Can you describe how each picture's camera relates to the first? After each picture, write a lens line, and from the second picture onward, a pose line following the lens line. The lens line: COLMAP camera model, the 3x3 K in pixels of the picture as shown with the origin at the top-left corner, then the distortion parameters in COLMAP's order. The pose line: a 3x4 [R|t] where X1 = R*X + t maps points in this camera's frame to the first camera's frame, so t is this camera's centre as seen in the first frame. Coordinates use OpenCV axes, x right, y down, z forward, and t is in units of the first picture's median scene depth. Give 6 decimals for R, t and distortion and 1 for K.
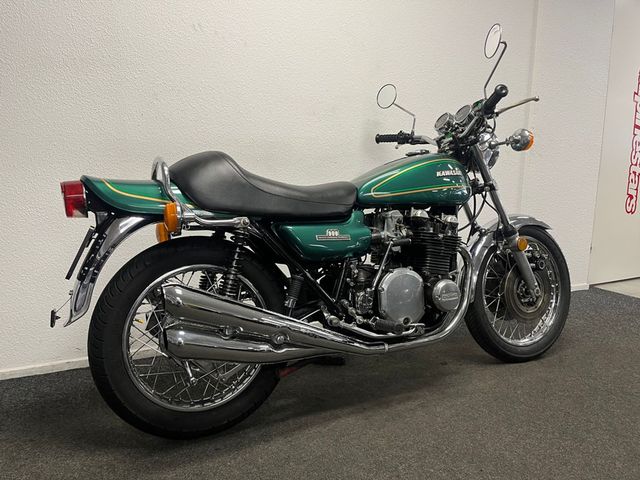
lens RADIAL K [[482.6, 0, 321.8], [0, 482.6, 243.7], [0, 0, 1]] dist [0.101709, -0.135109]
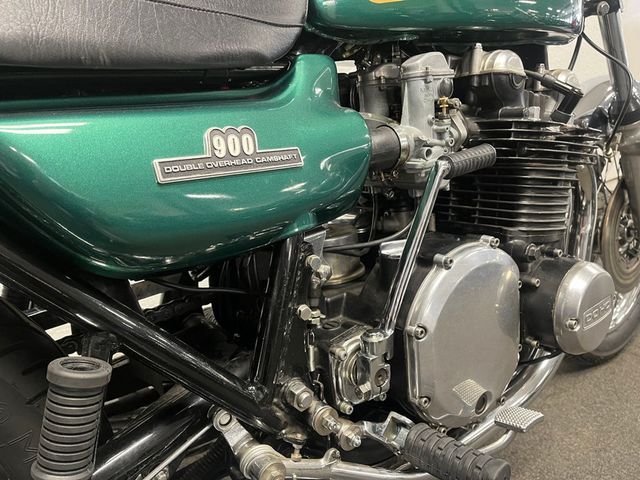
lens RADIAL K [[482.6, 0, 321.8], [0, 482.6, 243.7], [0, 0, 1]] dist [0.101709, -0.135109]
pose [[0.985220, -0.078745, 0.152123, 0.024349], [0.044784, 0.975595, 0.214964, -0.021024], [-0.165338, -0.204974, 0.964702, 0.702385]]
